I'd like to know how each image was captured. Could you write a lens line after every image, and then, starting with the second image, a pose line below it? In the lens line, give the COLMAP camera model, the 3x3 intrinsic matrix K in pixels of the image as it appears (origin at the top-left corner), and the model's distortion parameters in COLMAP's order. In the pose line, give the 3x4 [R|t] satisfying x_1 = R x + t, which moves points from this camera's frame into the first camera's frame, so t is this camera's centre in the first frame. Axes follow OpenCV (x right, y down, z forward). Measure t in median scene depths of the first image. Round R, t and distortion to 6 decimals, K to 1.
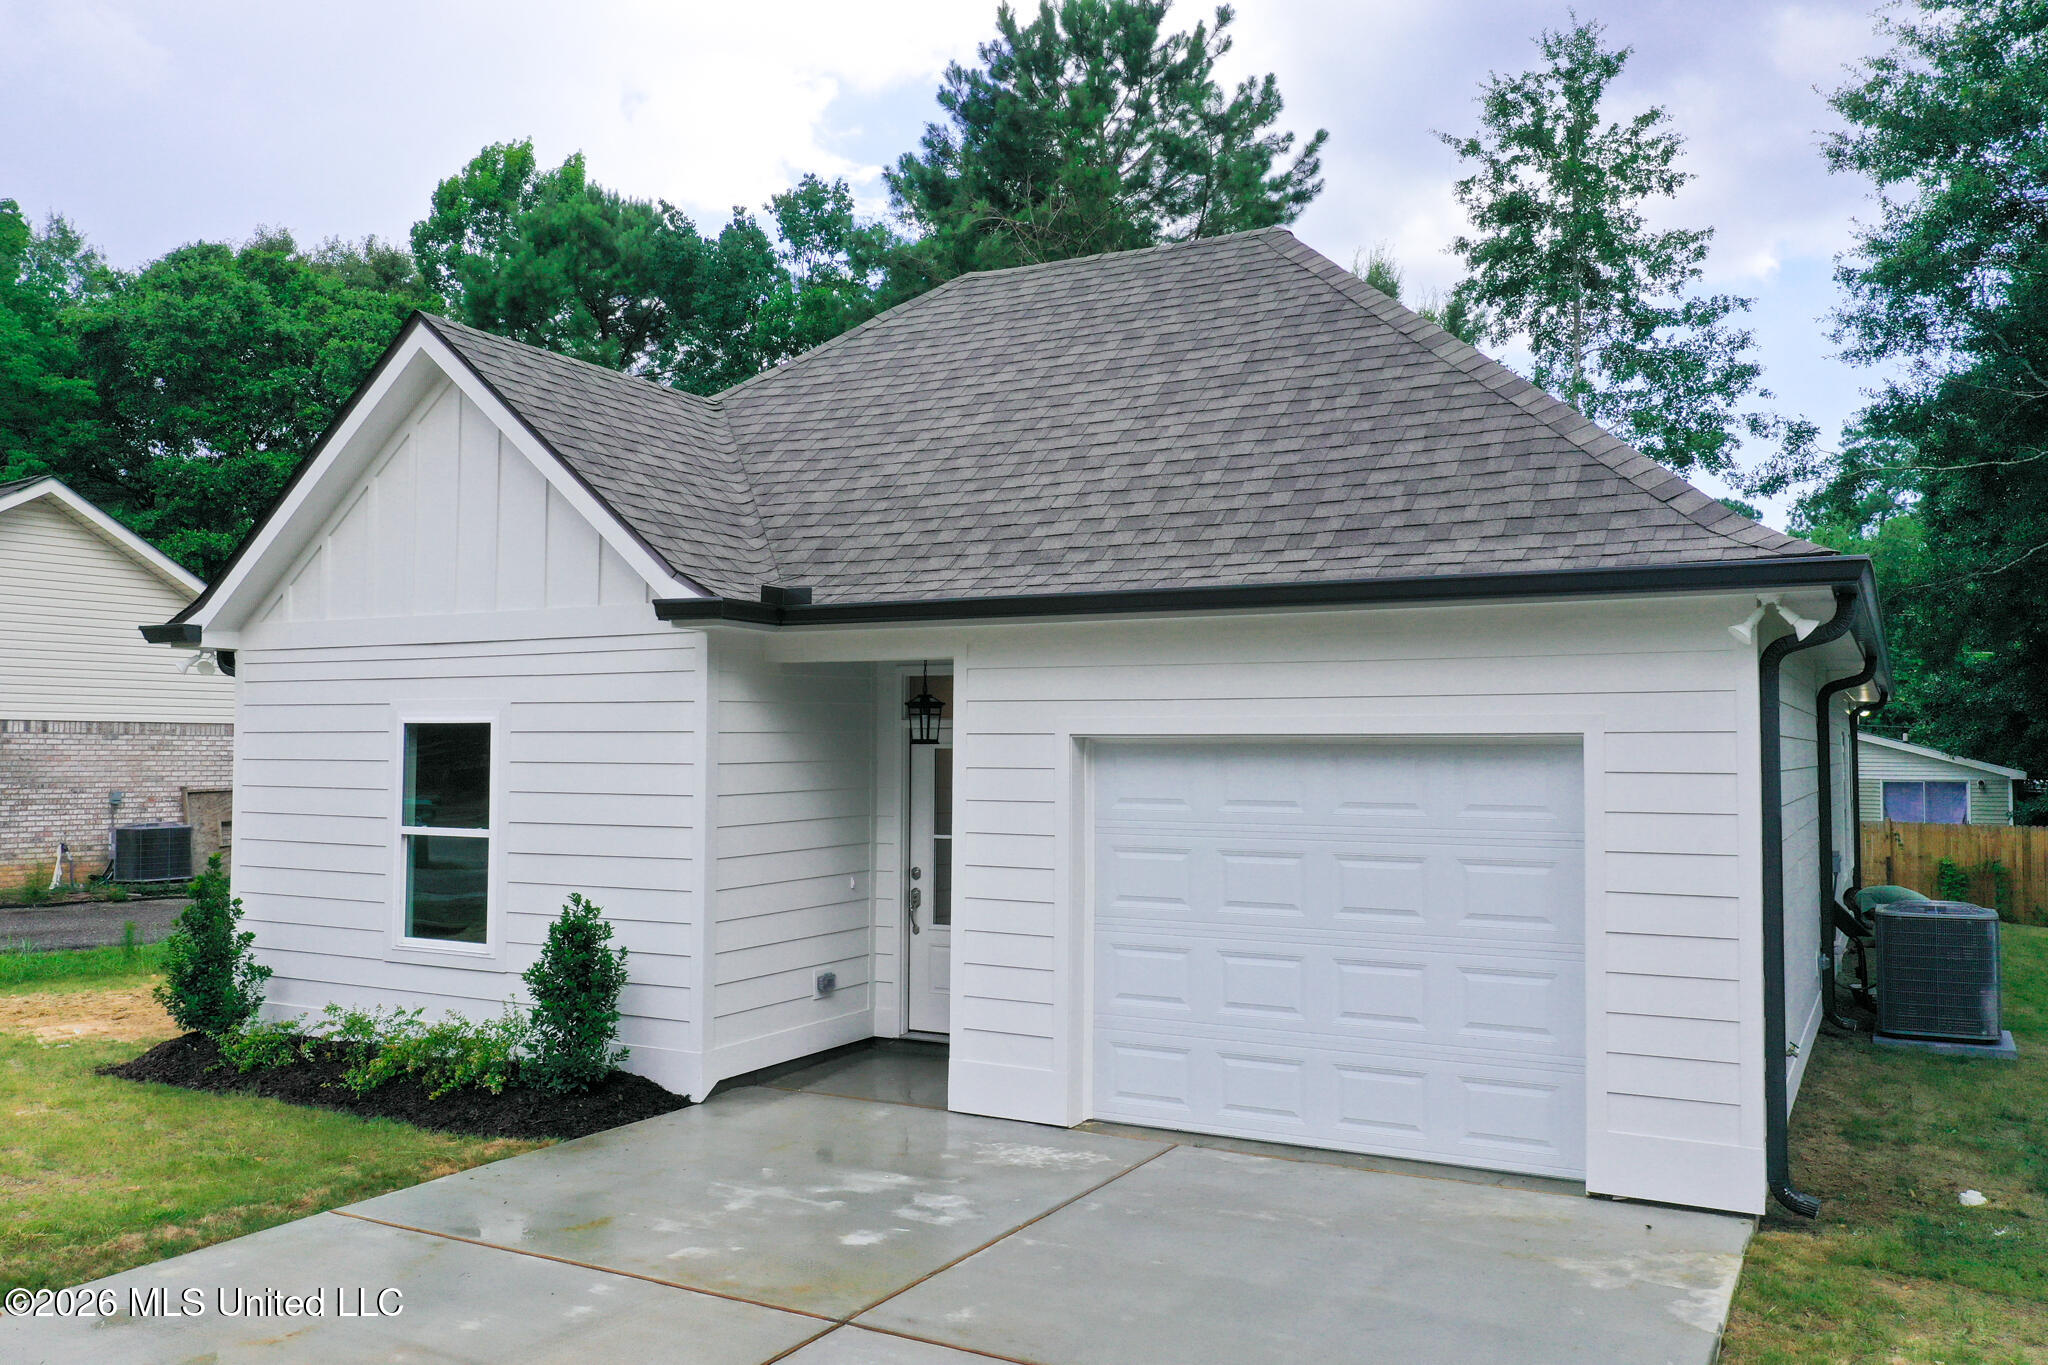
lens RADIAL K [[1631.7, 0, 1021.6], [0, 1631.7, 690.9], [0, 0, 1]] dist [0.007842, 0.006174]
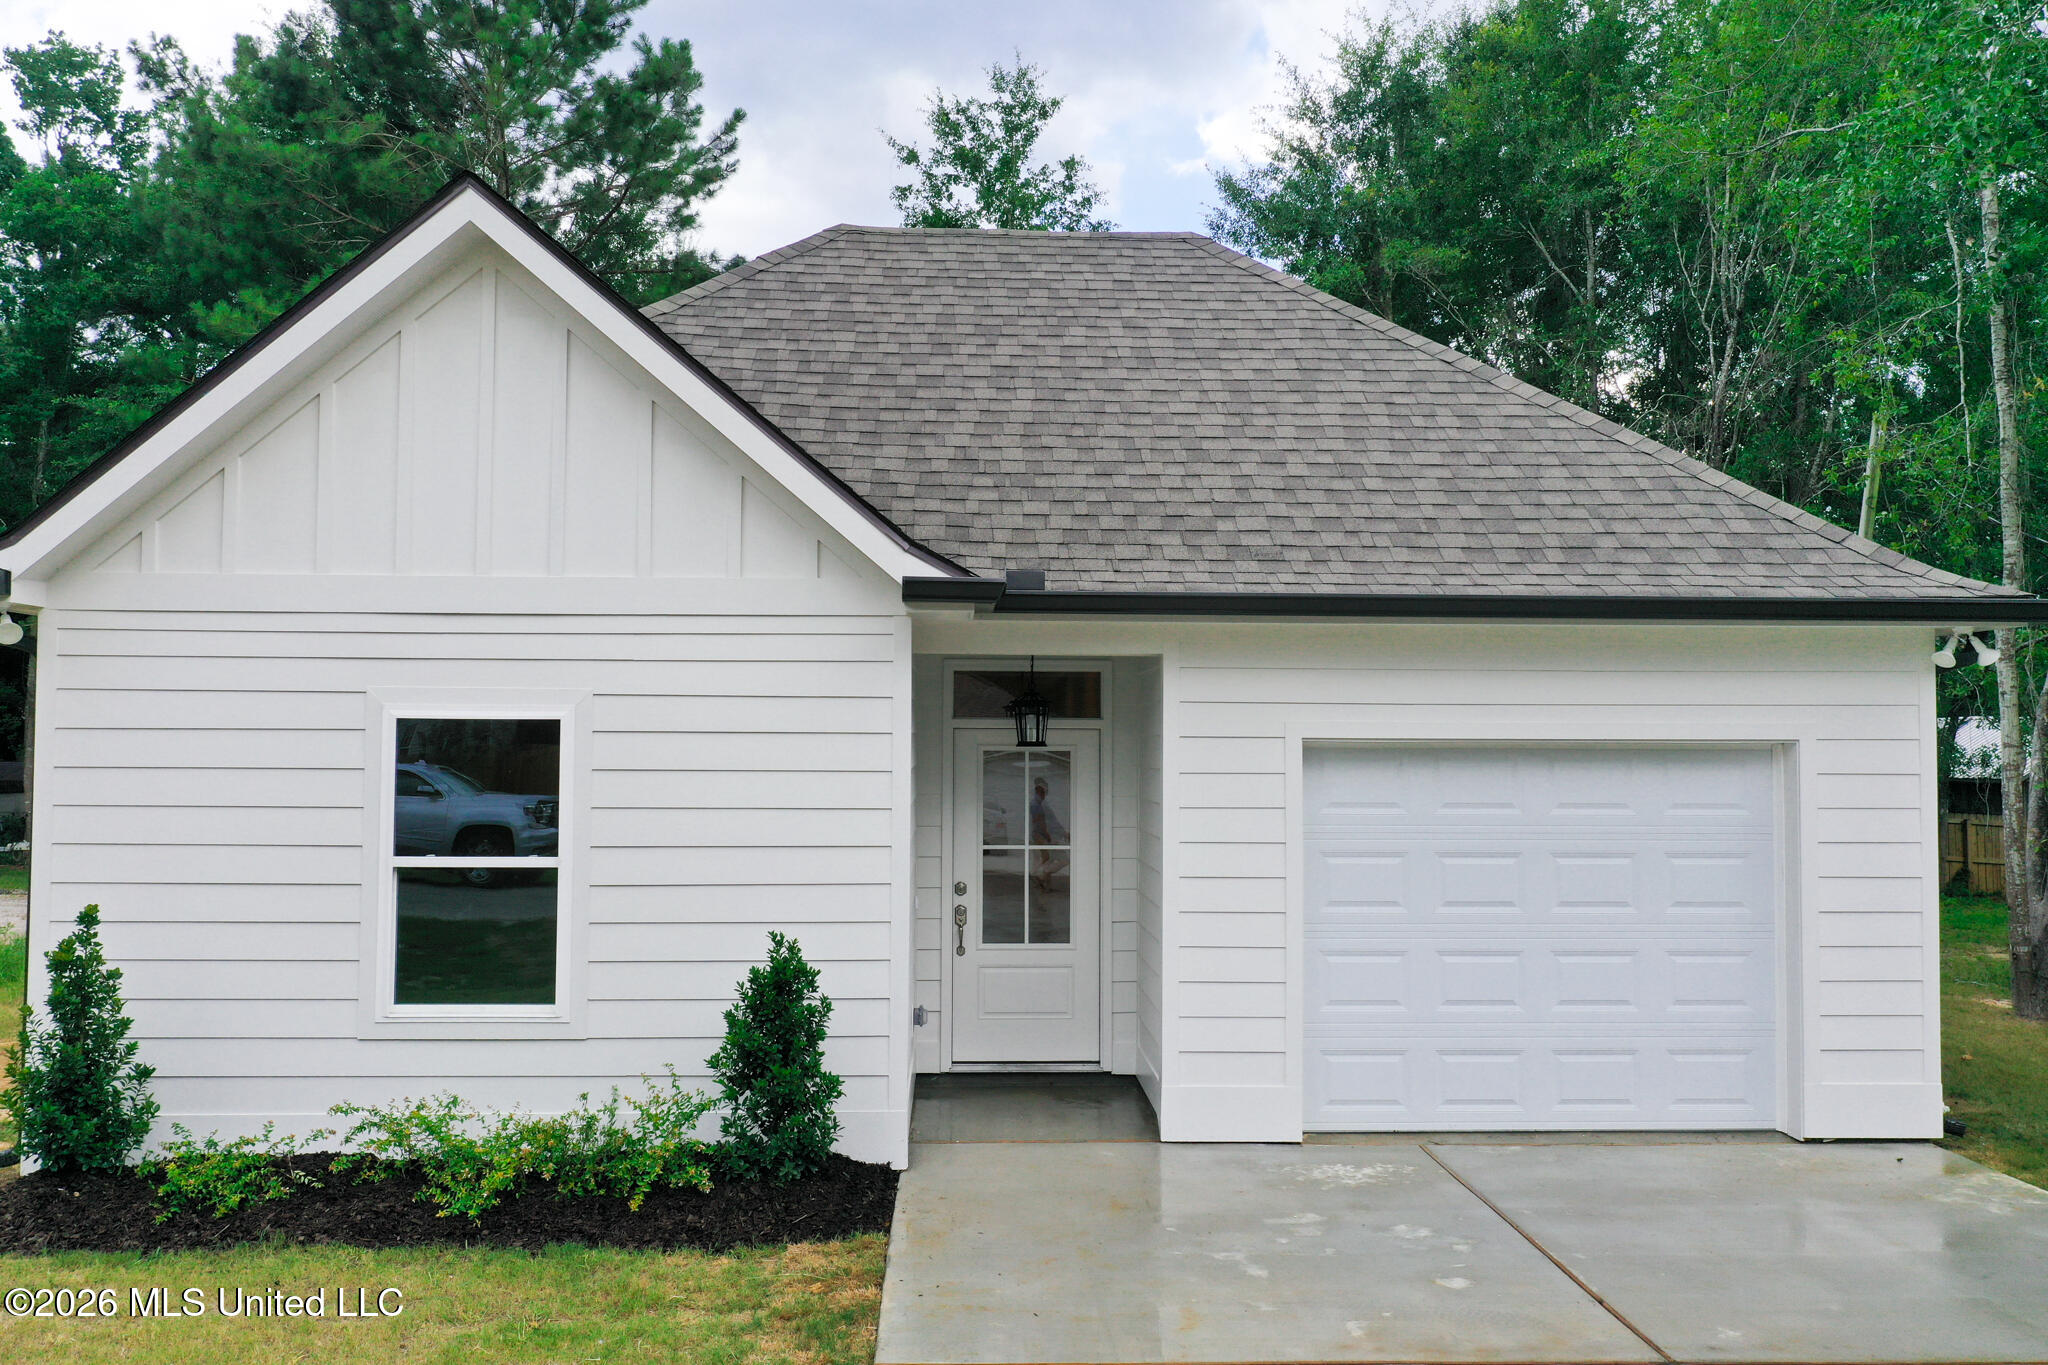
lens RADIAL K [[1637.4, 0, 1024.0], [0, 1637.4, 682.5], [0, 0, 1]] dist [0.002973, 0.003997]
pose [[0.856338, 0.019445, 0.516050, -0.521102], [-0.020088, 0.999789, -0.004338, 0.001058], [-0.516025, -0.006652, 0.856548, 0.212258]]
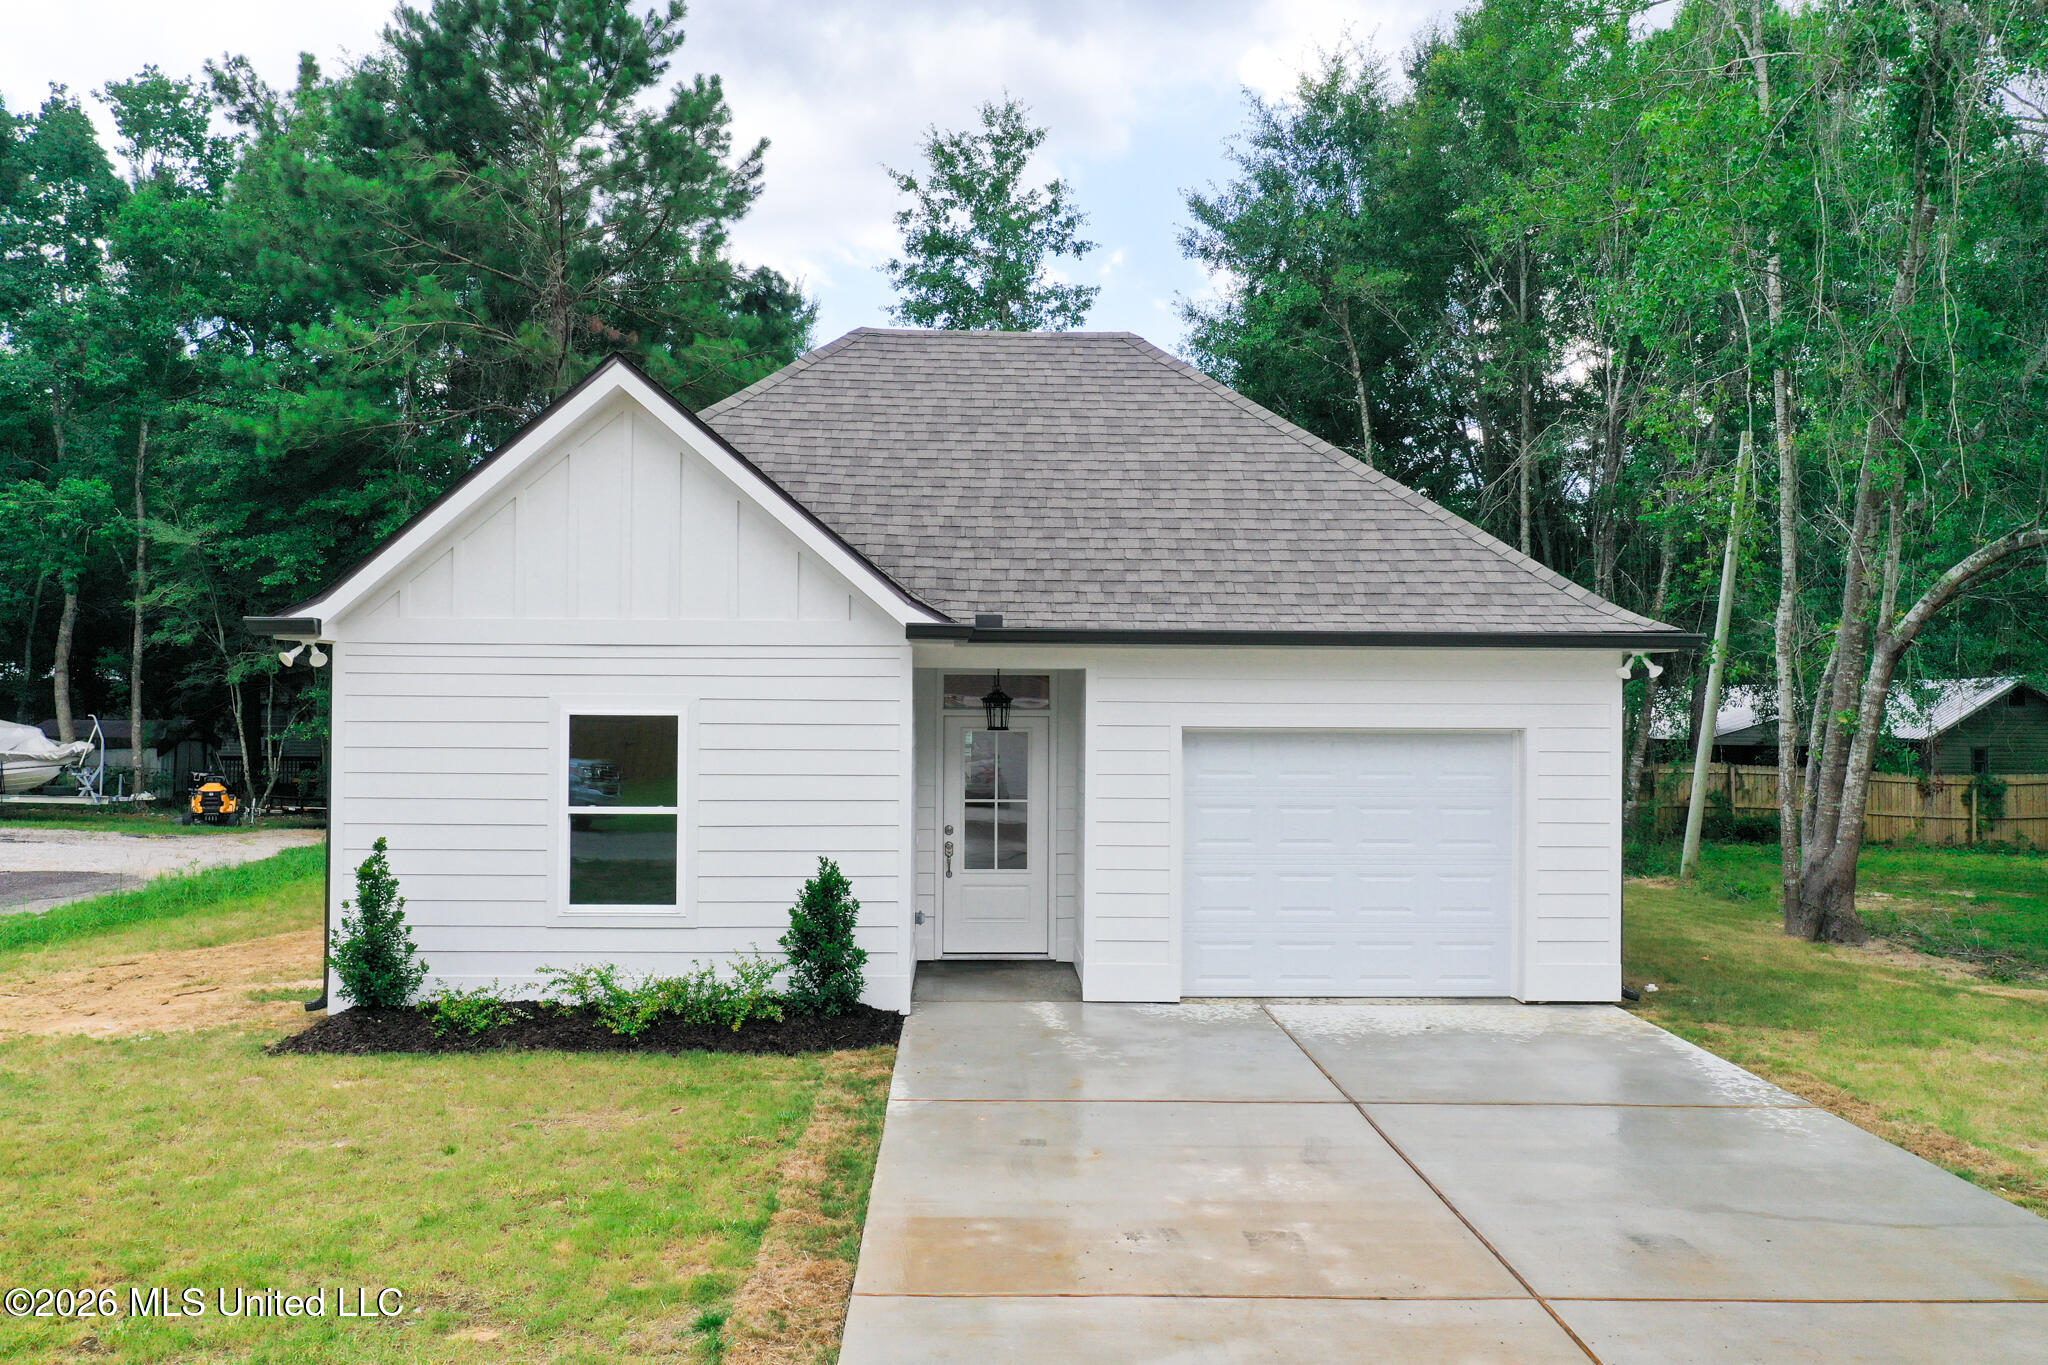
lens RADIAL K [[1637.4, 0, 1024.0], [0, 1637.4, 682.5], [0, 0, 1]] dist [0.002973, 0.003997]
pose [[0.860064, 0.005067, 0.510161, -0.686033], [-0.021211, 0.999441, 0.025832, -0.038187], [-0.509745, -0.033038, 0.859691, -0.124865]]
